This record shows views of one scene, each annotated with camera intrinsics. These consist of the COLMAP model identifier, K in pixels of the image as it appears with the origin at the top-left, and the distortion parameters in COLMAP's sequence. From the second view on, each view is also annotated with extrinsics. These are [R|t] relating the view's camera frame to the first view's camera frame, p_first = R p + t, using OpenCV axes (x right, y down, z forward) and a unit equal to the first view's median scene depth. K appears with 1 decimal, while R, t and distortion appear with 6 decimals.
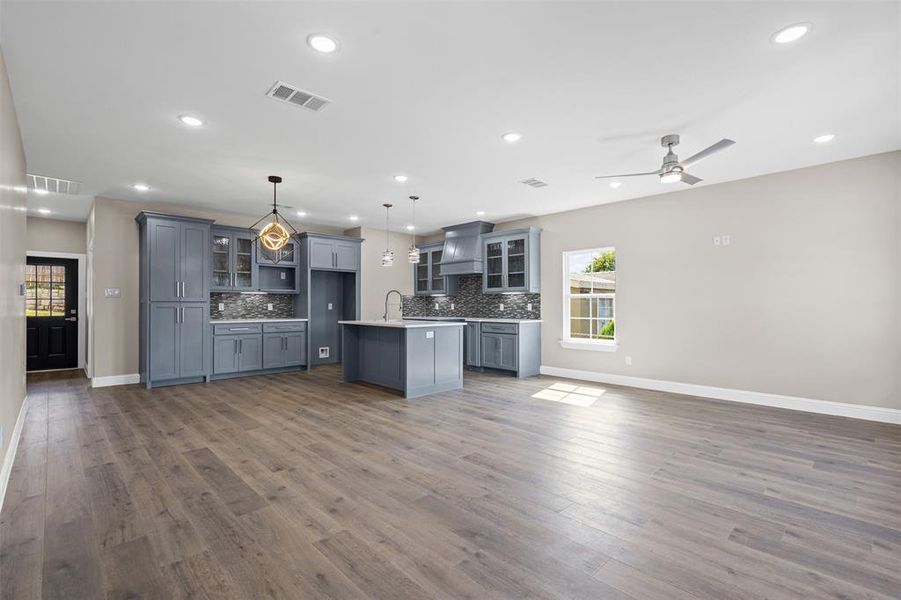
lens RADIAL K [[411.0, 0, 452.4], [0, 411.0, 300.8], [0, 0, 1]] dist [-0.004161, -0.000521]
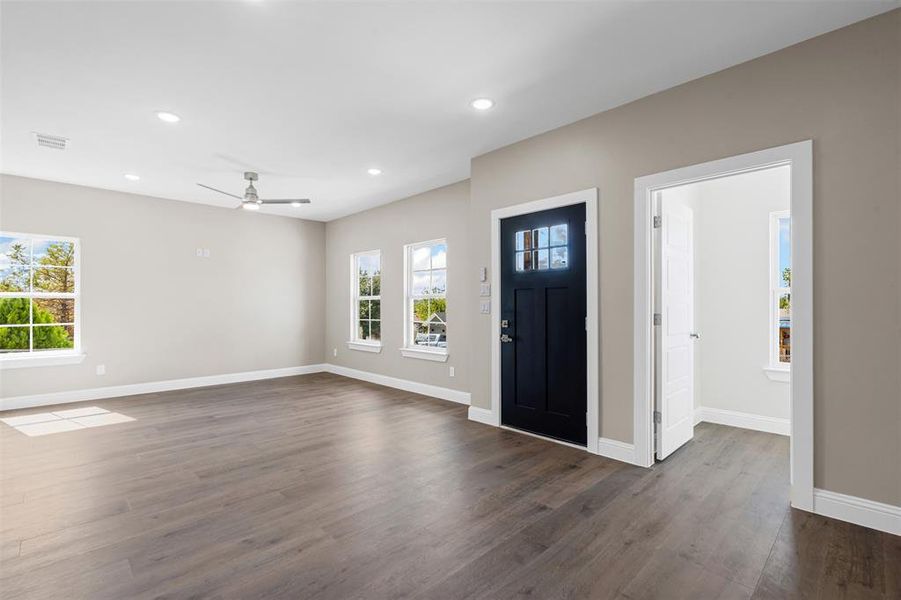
lens RADIAL K [[409.3, 0, 449.0], [0, 409.3, 302.2], [0, 0, 1]] dist [-0.004754, 0.000381]
pose [[-0.000185, 0.010935, 0.999940, -0.386271], [-0.008041, 0.999908, -0.010937, 0.002633], [-0.999968, -0.008043, -0.000097, 0.209457]]
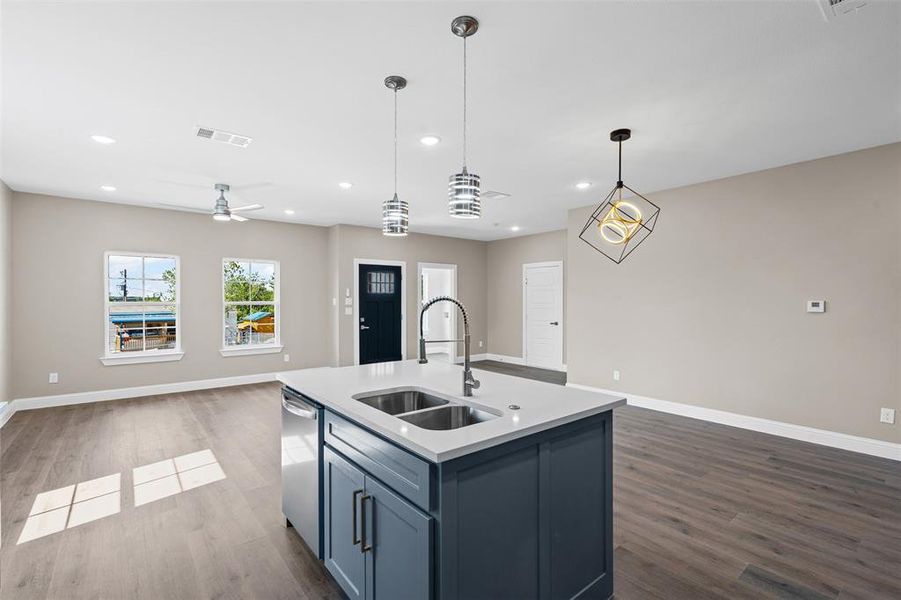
lens RADIAL K [[409.3, 0, 449.0], [0, 409.3, 302.2], [0, 0, 1]] dist [-0.004754, 0.000381]
pose [[-0.994779, -0.001189, 0.102045, -0.157973], [-0.001341, 0.999998, -0.001419, -0.019358], [-0.102043, -0.001549, -0.994779, 1.170110]]
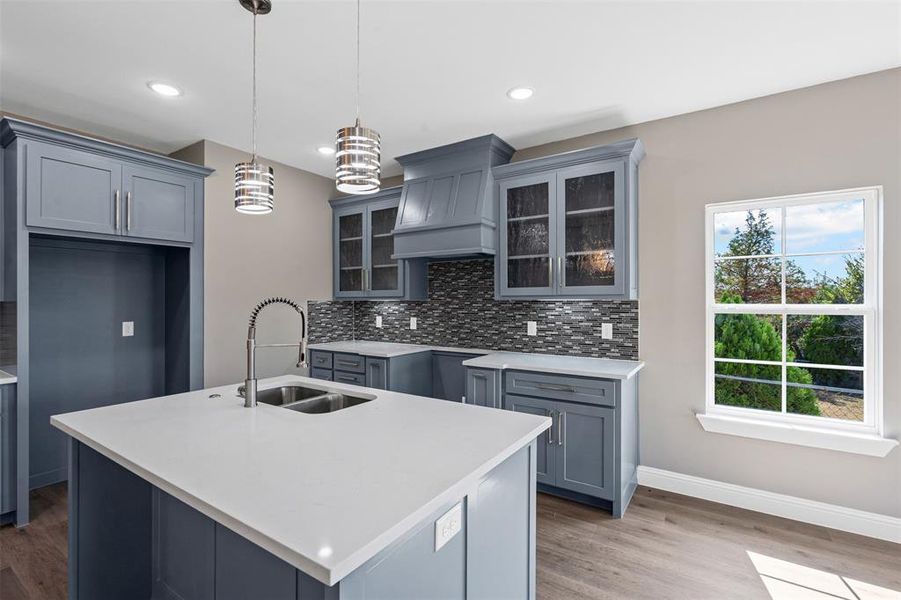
lens RADIAL K [[412.8, 0, 449.8], [0, 412.8, 299.3], [0, 0, 1]] dist [-0.002613, 0.000590]
pose [[0.977494, -0.002146, 0.210954, -0.075769], [-0.000150, 0.999941, 0.010864, -0.024889], [-0.210965, -0.010651, 0.977436, 0.614238]]
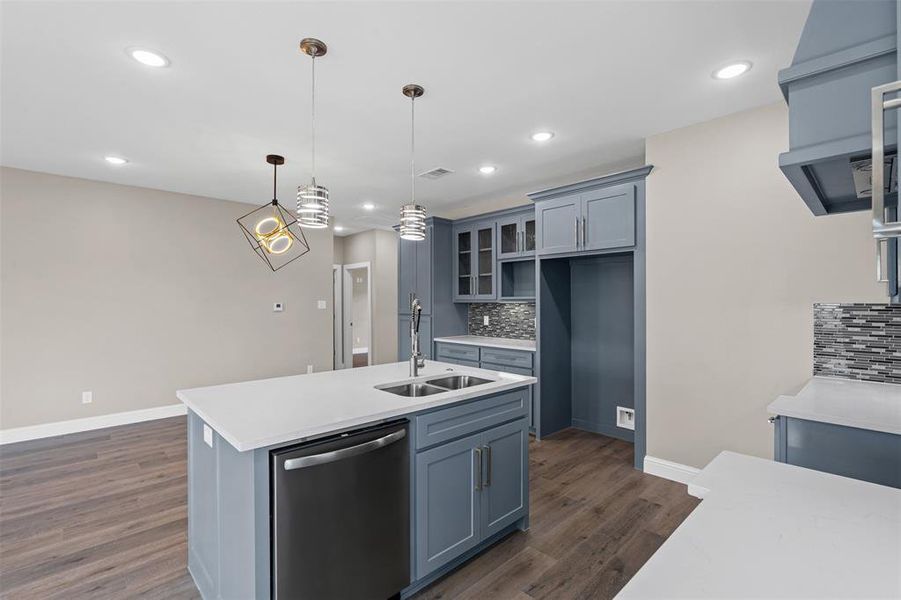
lens RADIAL K [[409.1, 0, 451.0], [0, 409.1, 300.4], [0, 0, 1]] dist [-0.004903, 0.001150]
pose [[-0.018164, -0.004195, -0.999826, 0.218580], [0.011171, 0.999928, -0.004398, -0.020762], [0.999773, -0.011249, -0.018116, 0.931402]]
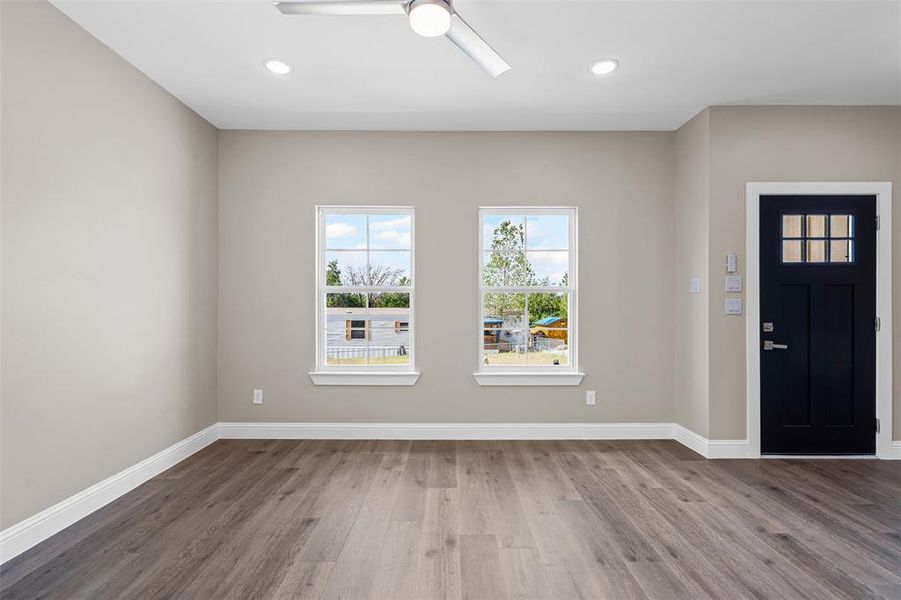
lens RADIAL K [[409.7, 0, 452.2], [0, 409.7, 306.6], [0, 0, 1]] dist [-0.002111, 0.000046]
pose [[-0.715904, -0.002611, 0.698194, 0.110133], [-0.007873, 0.999960, -0.004333, 0.007112], [-0.698155, -0.008599, -0.715895, 0.695171]]
